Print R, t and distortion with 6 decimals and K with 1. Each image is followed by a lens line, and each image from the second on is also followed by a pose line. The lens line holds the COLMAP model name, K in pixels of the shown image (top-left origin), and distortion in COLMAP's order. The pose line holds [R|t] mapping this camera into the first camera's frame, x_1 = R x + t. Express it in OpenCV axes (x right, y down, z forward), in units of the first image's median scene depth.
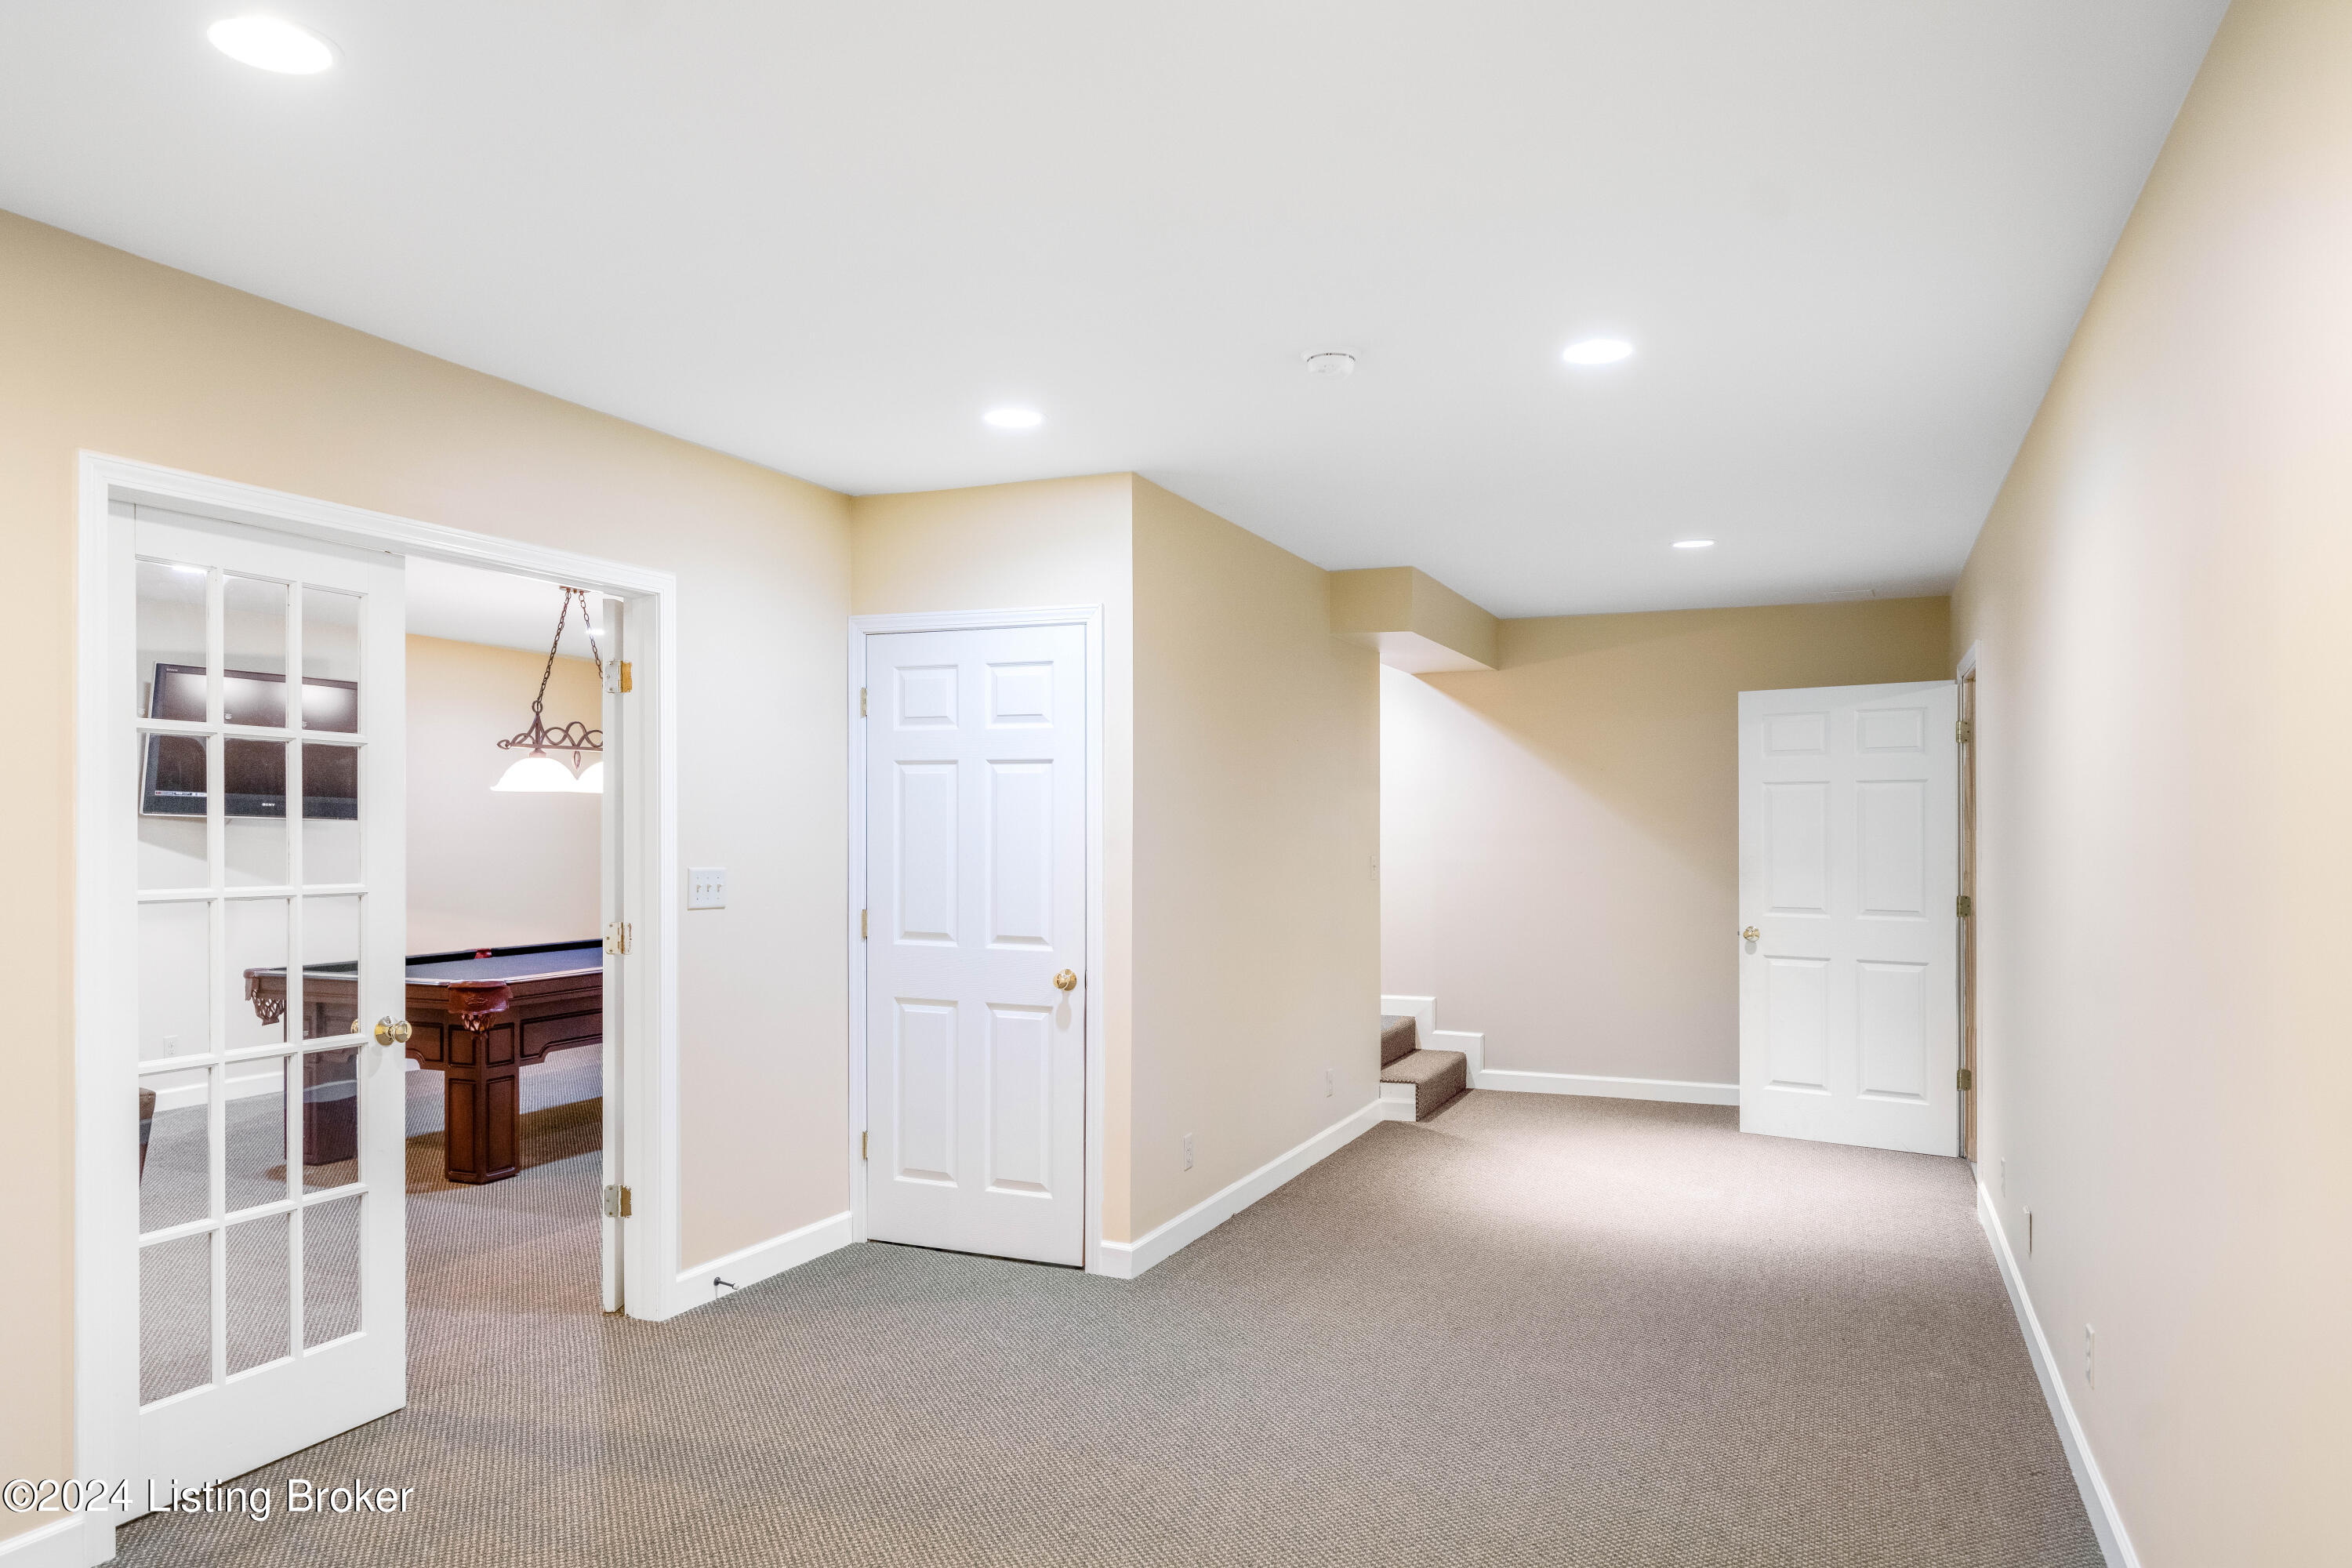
lens RADIAL K [[1584.2, 0, 1172.8], [0, 1584.2, 788.0], [0, 0, 1]] dist [-0.011472, -0.000801]
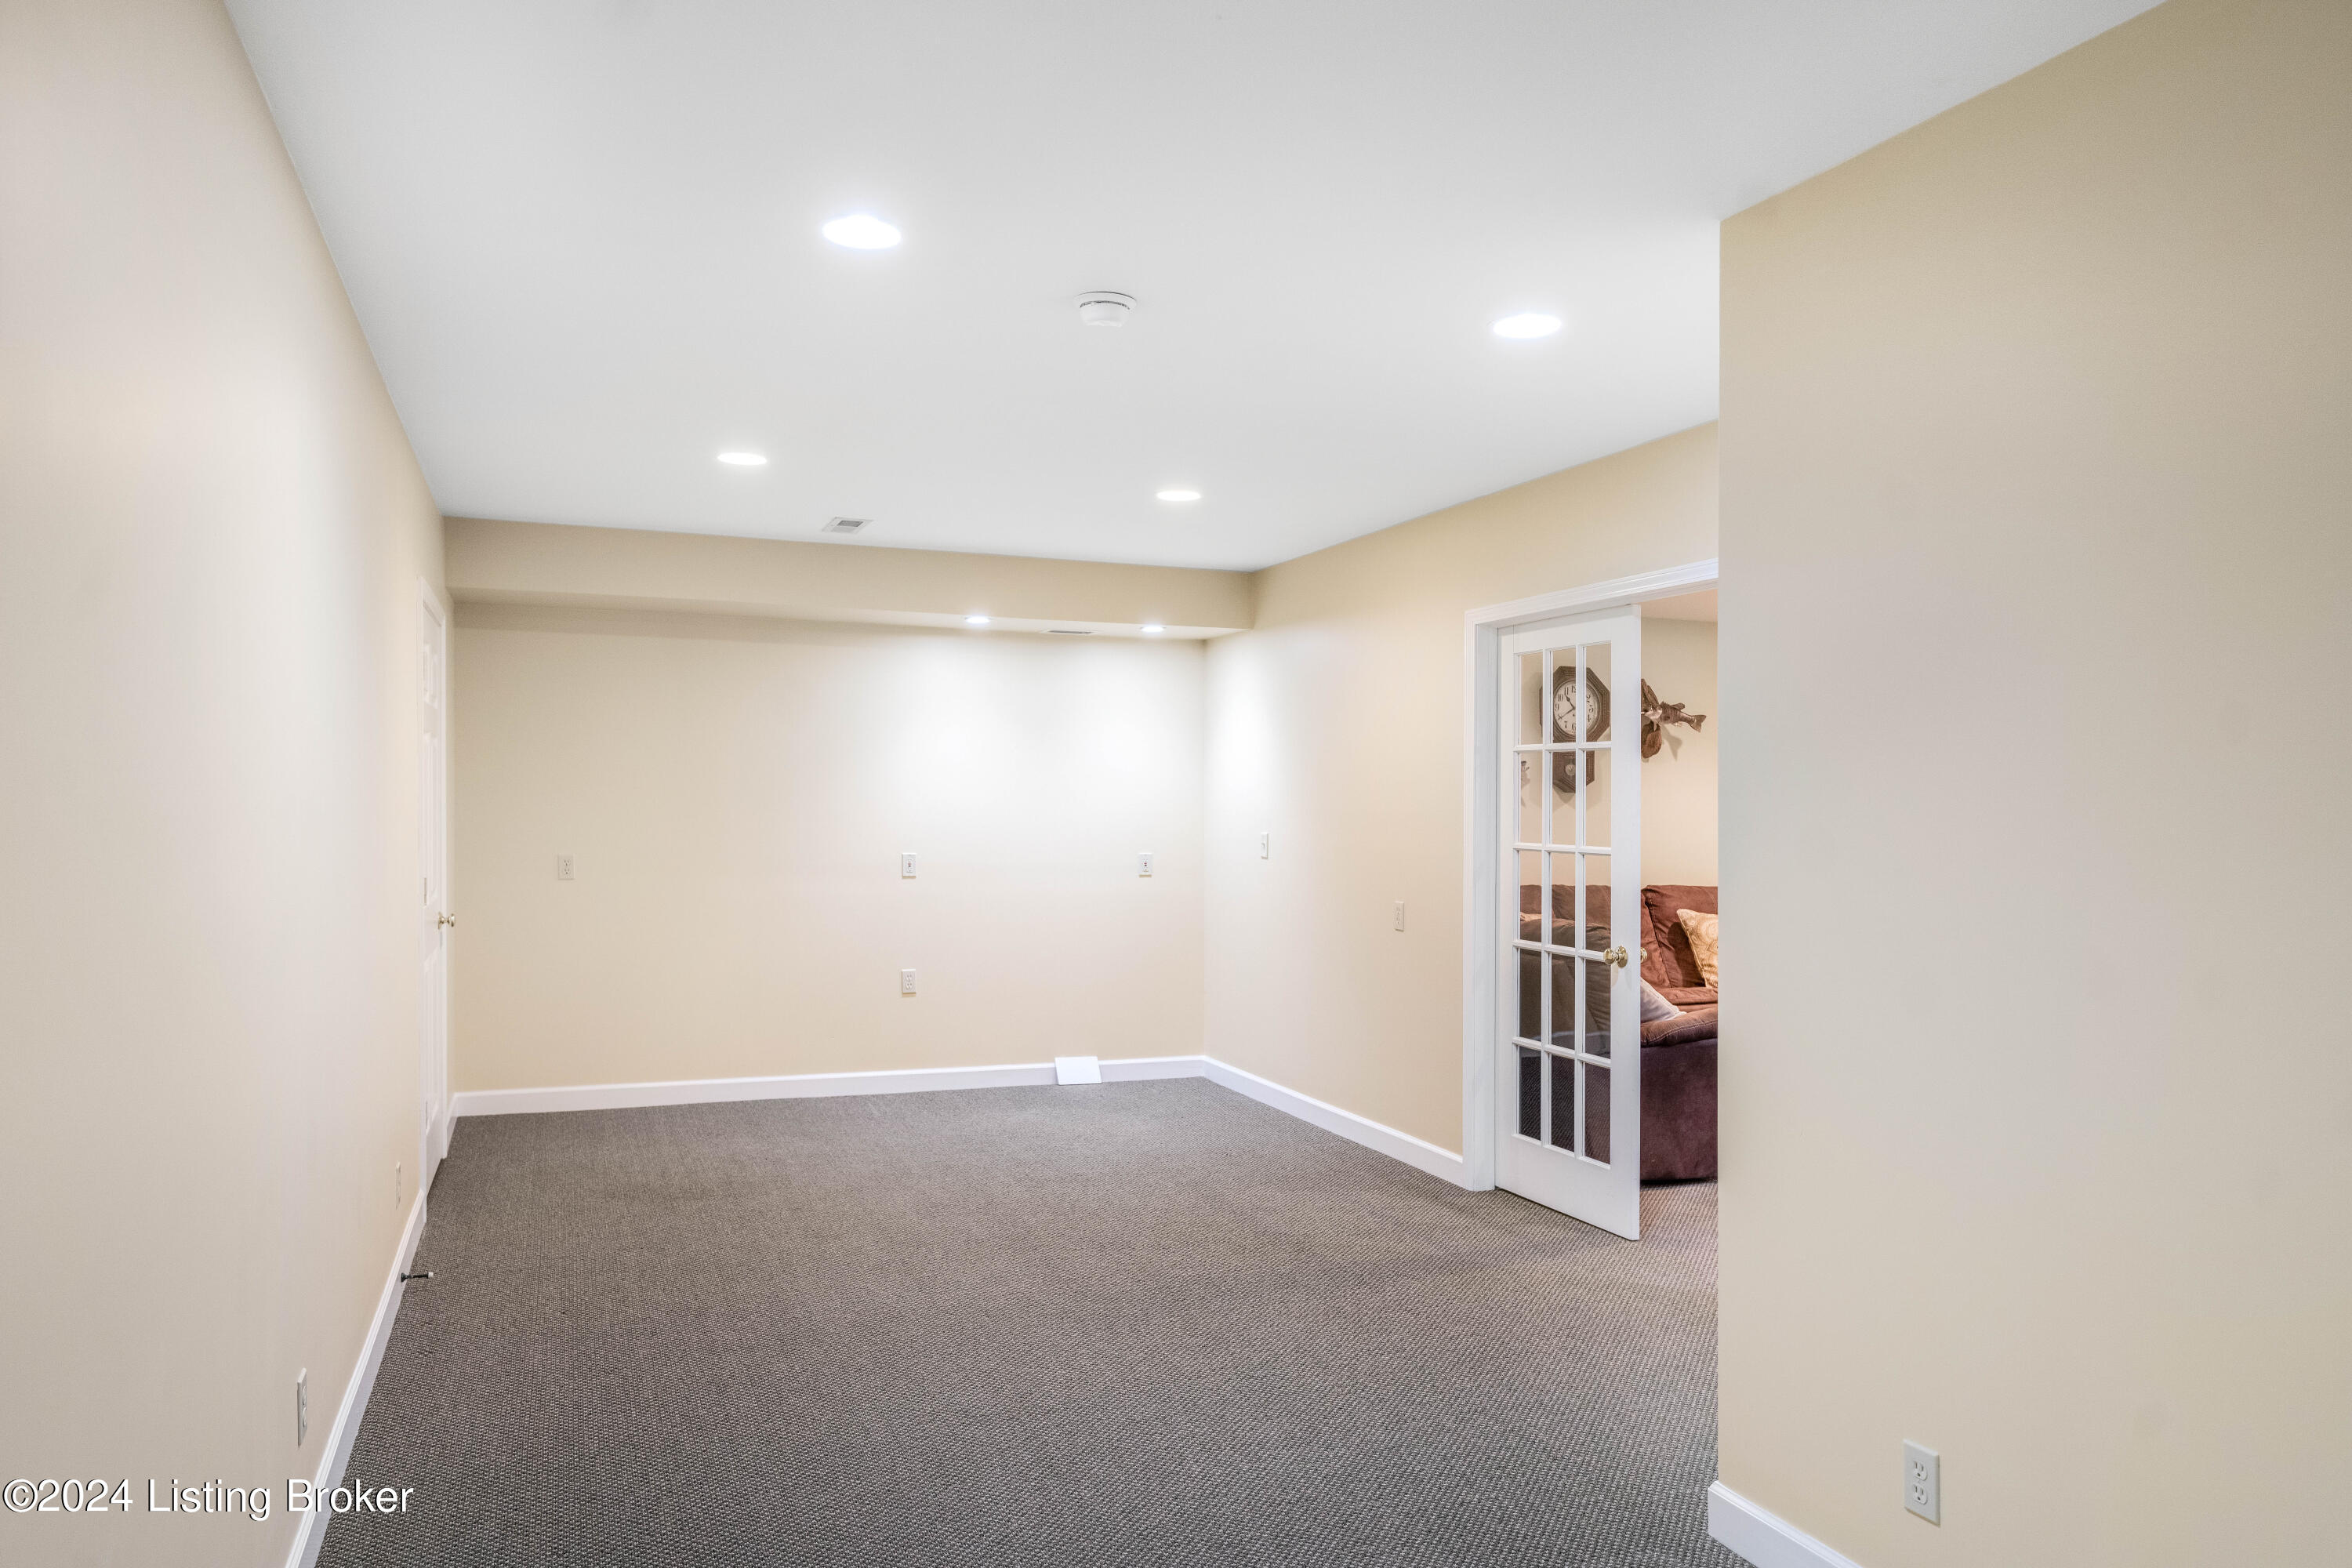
lens RADIAL K [[1584.2, 0, 1180.3], [0, 1584.2, 797.5], [0, 0, 1]] dist [-0.011472, -0.000801]
pose [[-0.711575, -0.010151, -0.702537, 0.384183], [0.008009, 0.999713, -0.022556, 0.023274], [0.702565, -0.021677, -0.711290, 0.887548]]
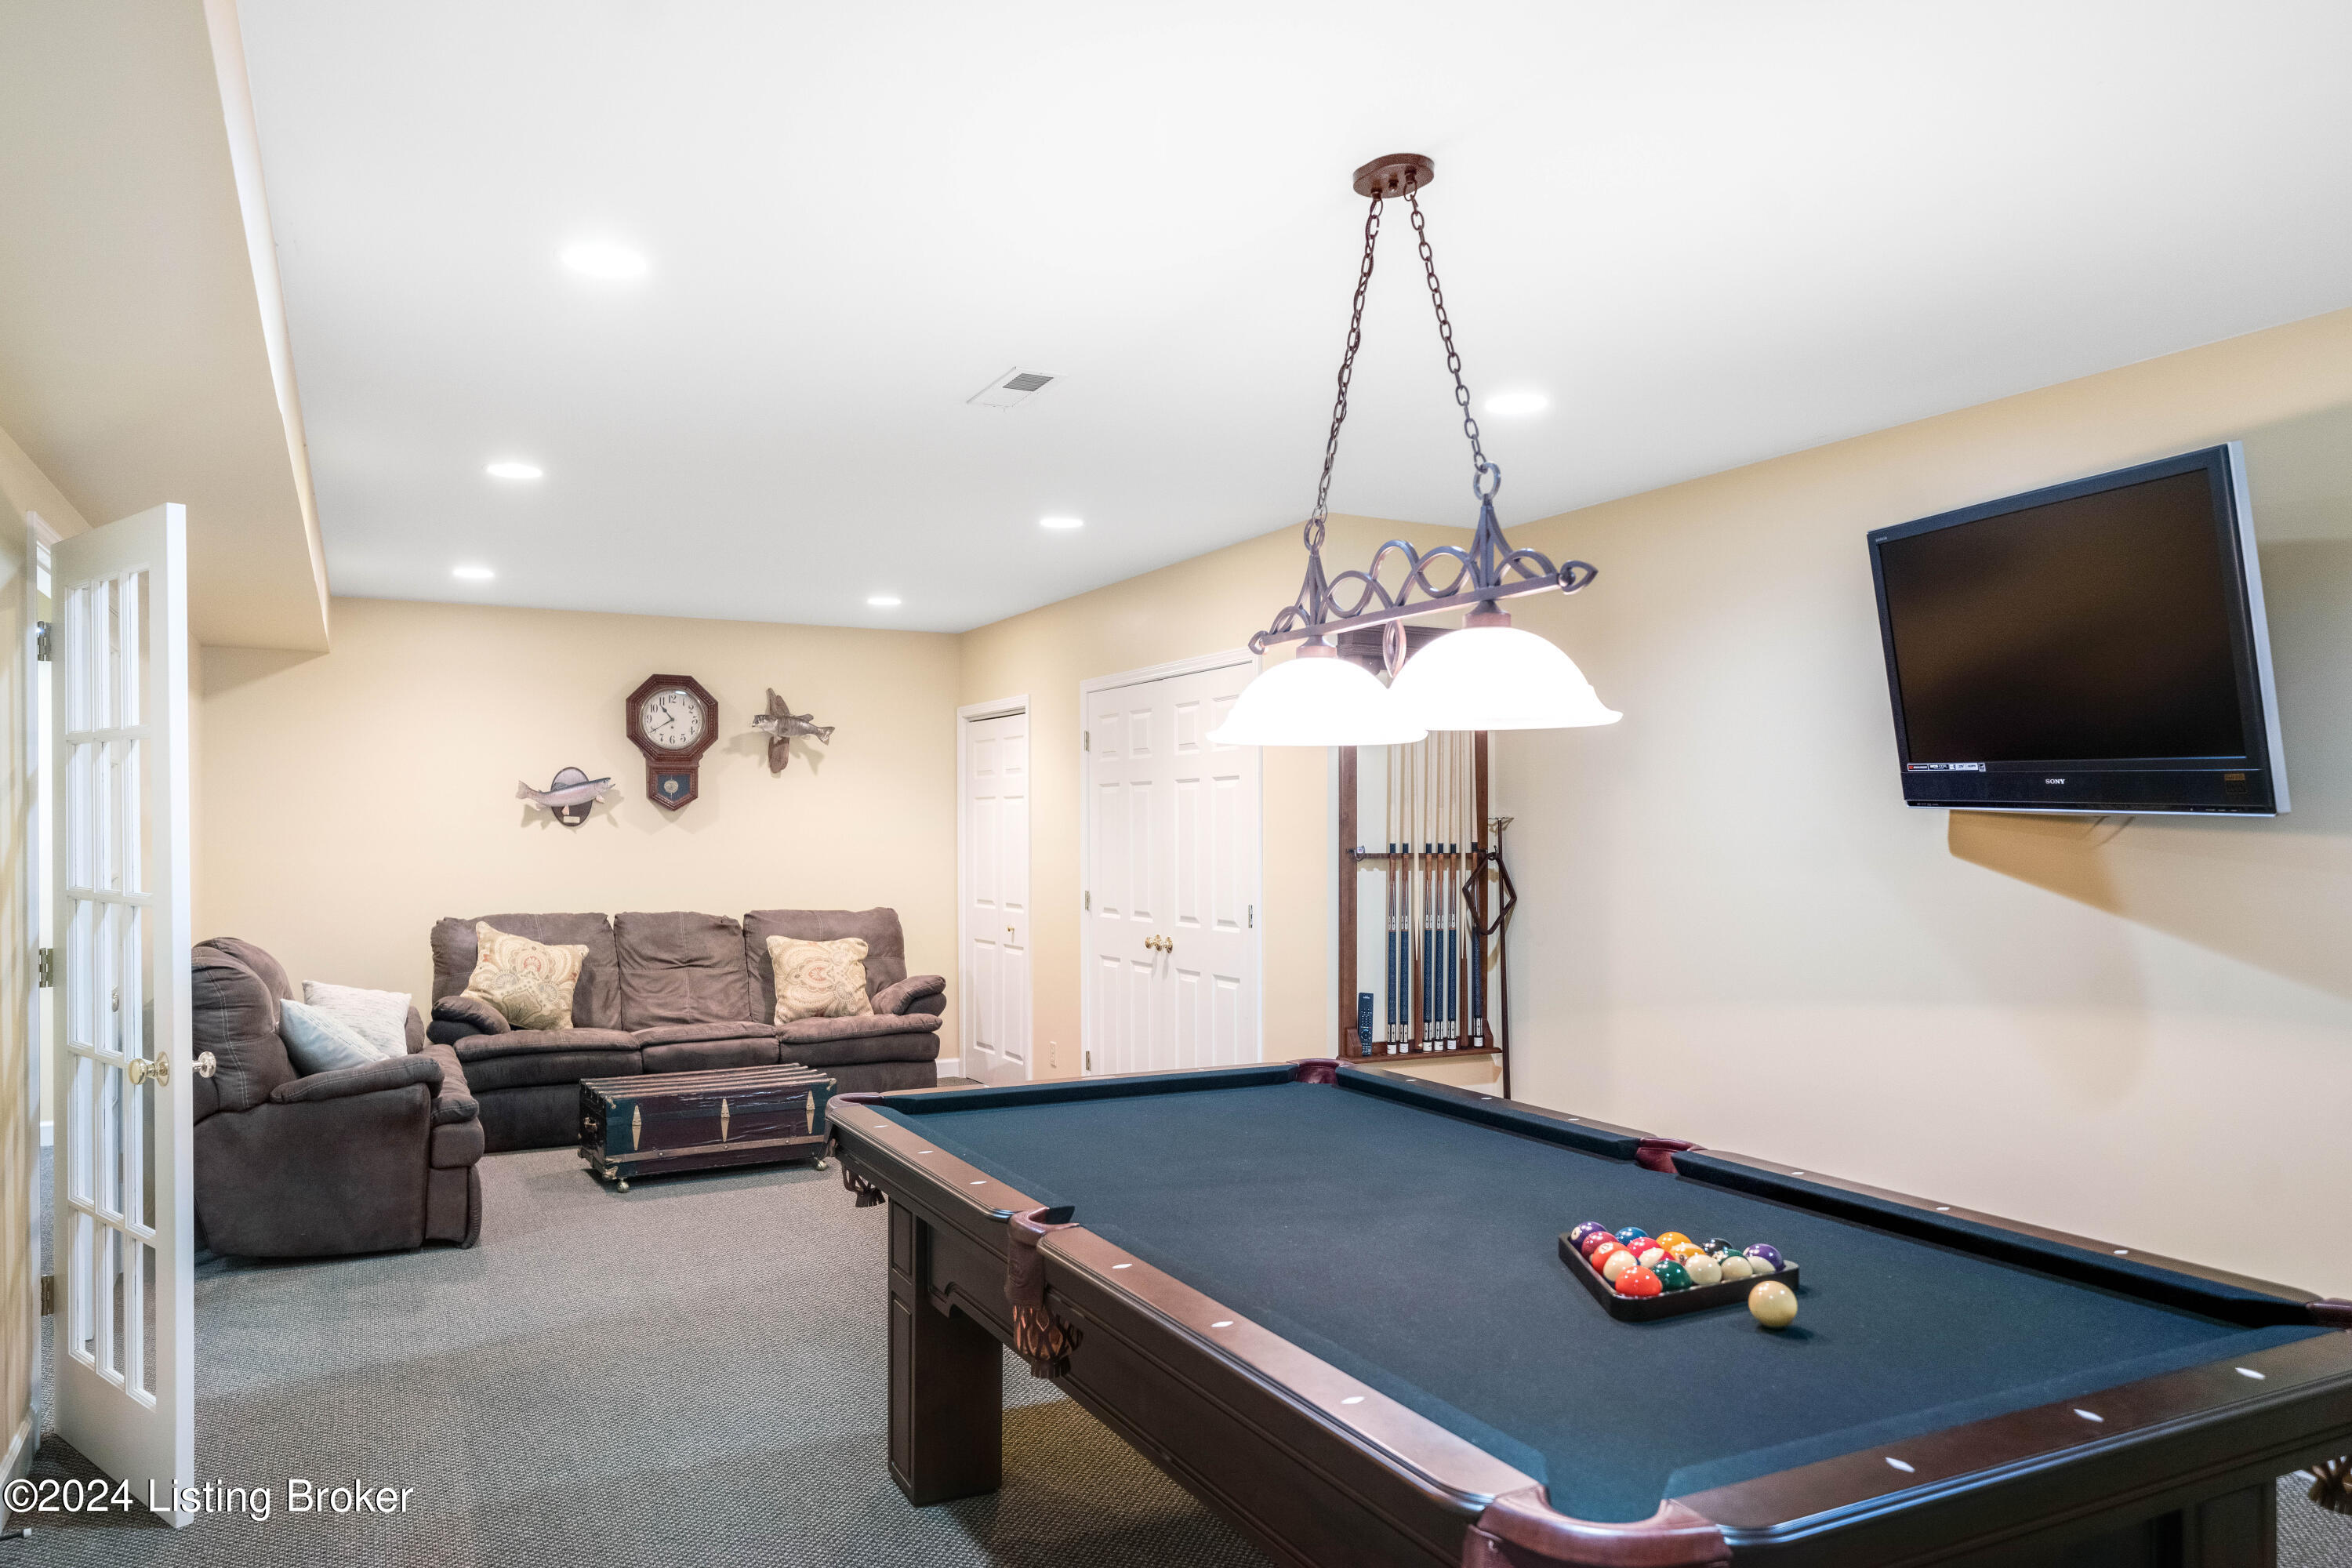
lens RADIAL K [[1584.2, 0, 1173.2], [0, 1584.2, 793.5], [0, 0, 1]] dist [-0.011472, -0.000801]
pose [[-0.644733, -0.016634, -0.764227, -0.072122], [0.017250, 0.999192, -0.036301, 0.029145], [0.764214, -0.036587, -0.643925, 1.238920]]
